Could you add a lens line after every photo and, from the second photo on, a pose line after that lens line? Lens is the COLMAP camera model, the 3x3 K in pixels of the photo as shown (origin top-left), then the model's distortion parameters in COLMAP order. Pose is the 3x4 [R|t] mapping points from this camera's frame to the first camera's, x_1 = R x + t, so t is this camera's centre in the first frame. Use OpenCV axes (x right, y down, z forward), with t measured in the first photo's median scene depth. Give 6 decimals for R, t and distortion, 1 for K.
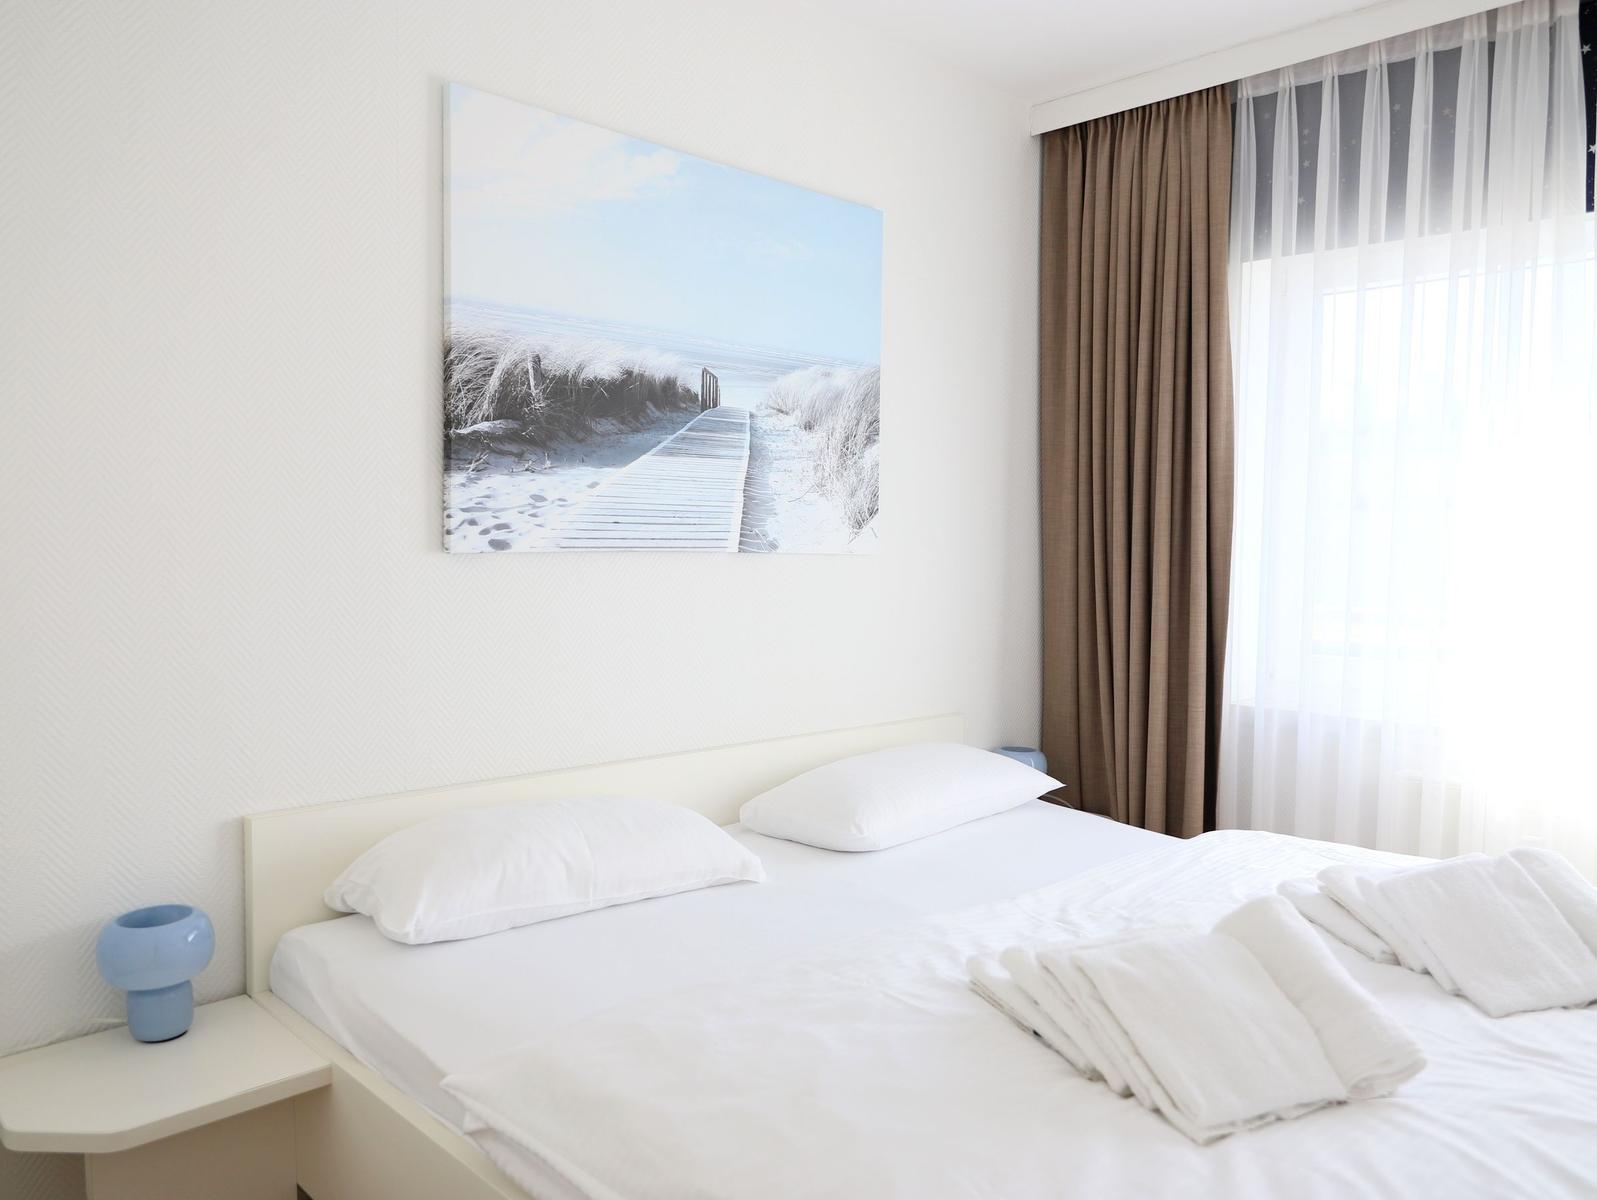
lens RADIAL K [[1201.5, 0, 798.5], [0, 1201.5, 600.0], [0, 0, 1]] dist [-0.001791, -0.009308]
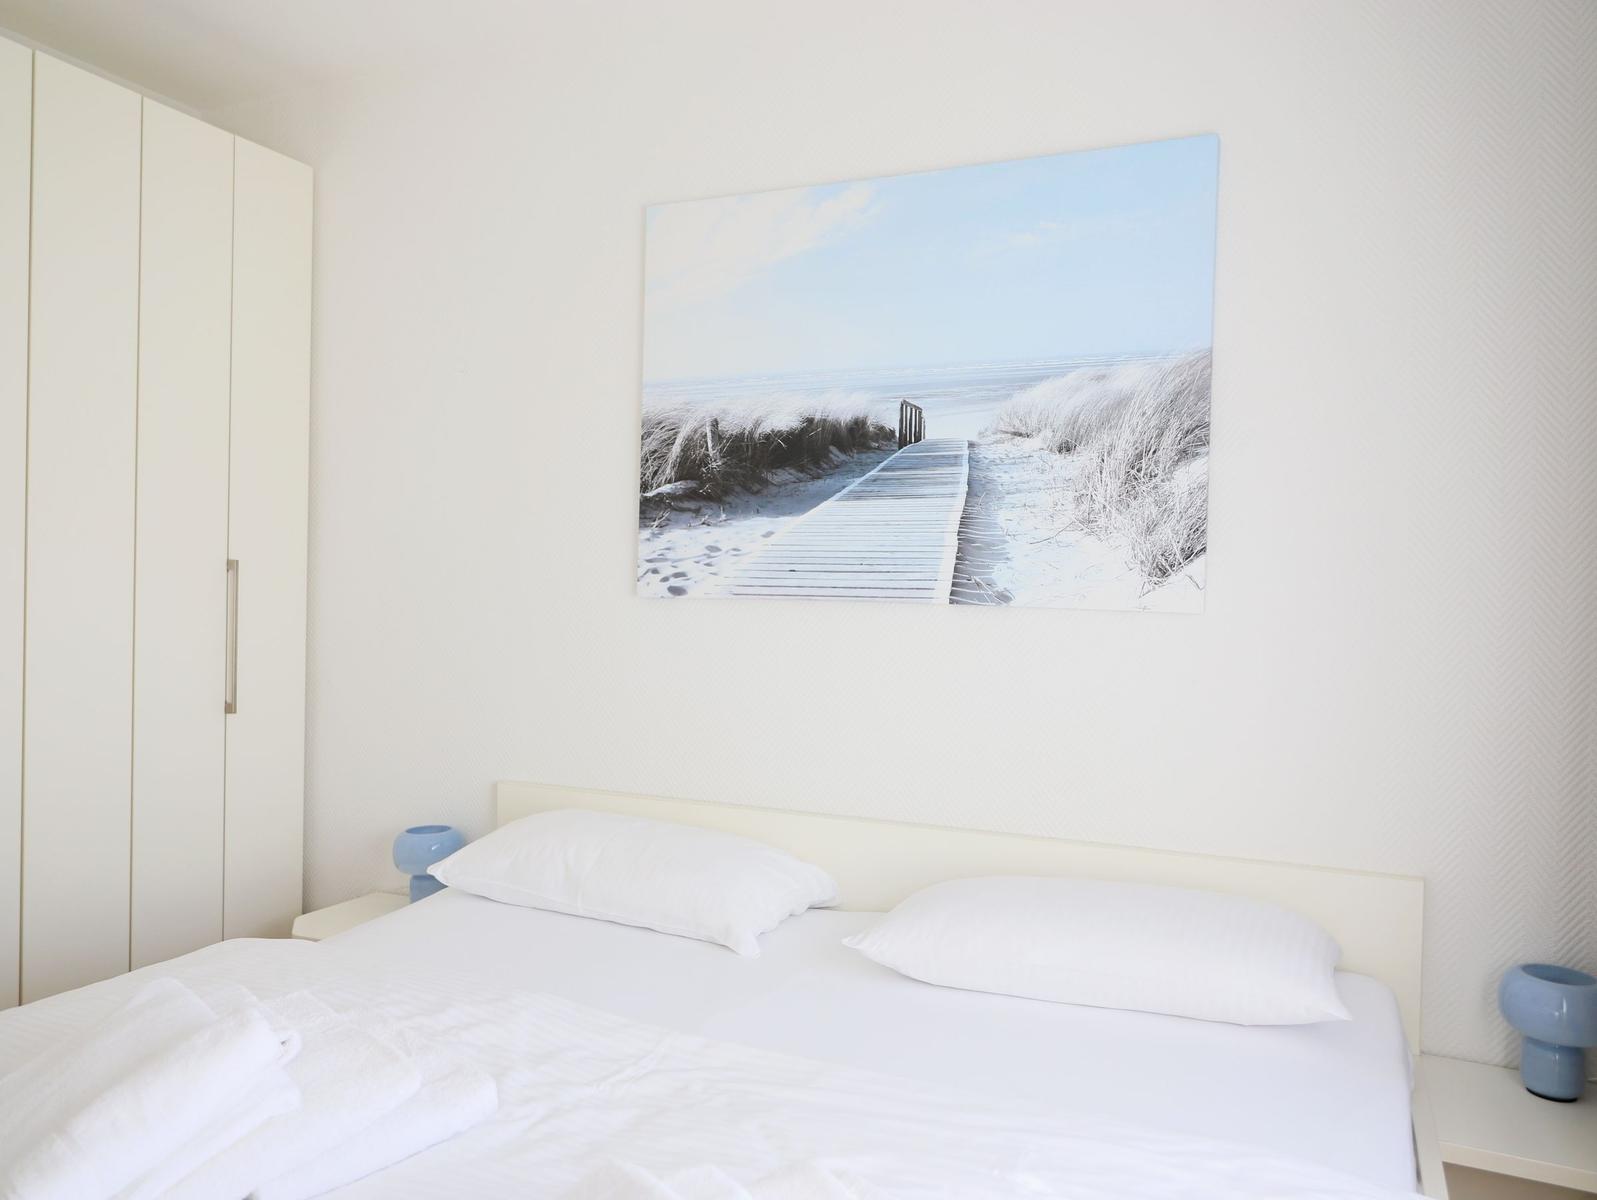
lens RADIAL K [[1201.5, 0, 798.5], [0, 1201.5, 600.0], [0, 0, 1]] dist [-0.001791, -0.009308]
pose [[0.365194, 0.011438, -0.930861, 0.793058], [-0.059657, 0.998157, -0.011140, -0.029239], [0.929018, 0.059601, 0.365203, 0.644228]]
